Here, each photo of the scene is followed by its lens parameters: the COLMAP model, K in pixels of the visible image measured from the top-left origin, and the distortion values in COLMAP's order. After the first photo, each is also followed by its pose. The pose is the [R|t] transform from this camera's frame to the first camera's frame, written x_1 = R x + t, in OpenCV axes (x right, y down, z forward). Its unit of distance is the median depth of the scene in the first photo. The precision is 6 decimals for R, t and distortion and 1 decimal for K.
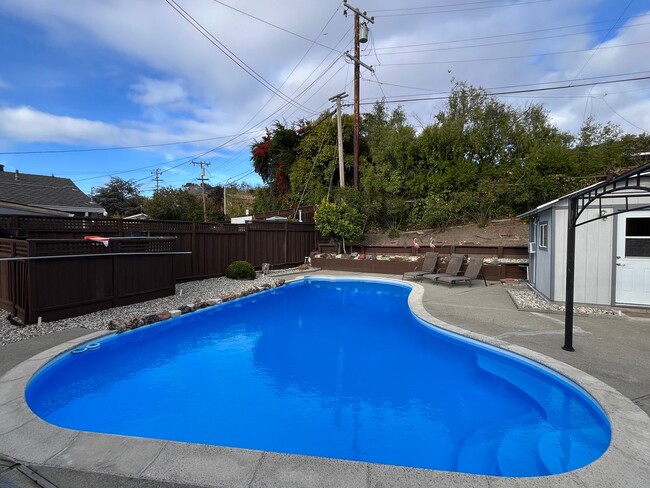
lens RADIAL K [[343.6, 0, 338.3], [0, 343.6, 246.0], [0, 0, 1]] dist [-0.000440, -0.000420]
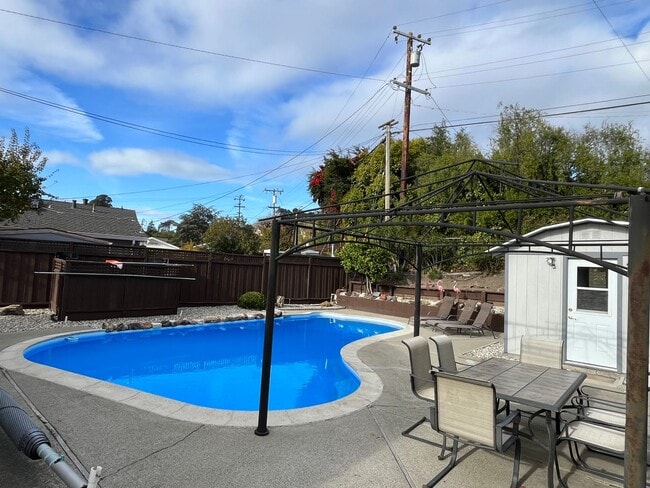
lens RADIAL K [[418.4, 0, 316.2], [0, 418.4, 241.1], [0, 0, 1]] dist [-0.001466, -0.000385]
pose [[0.950313, 0.030903, -0.309757, 0.206878], [-0.063467, 0.993394, -0.095606, 0.000471], [0.304757, 0.110515, 0.945997, -0.112083]]
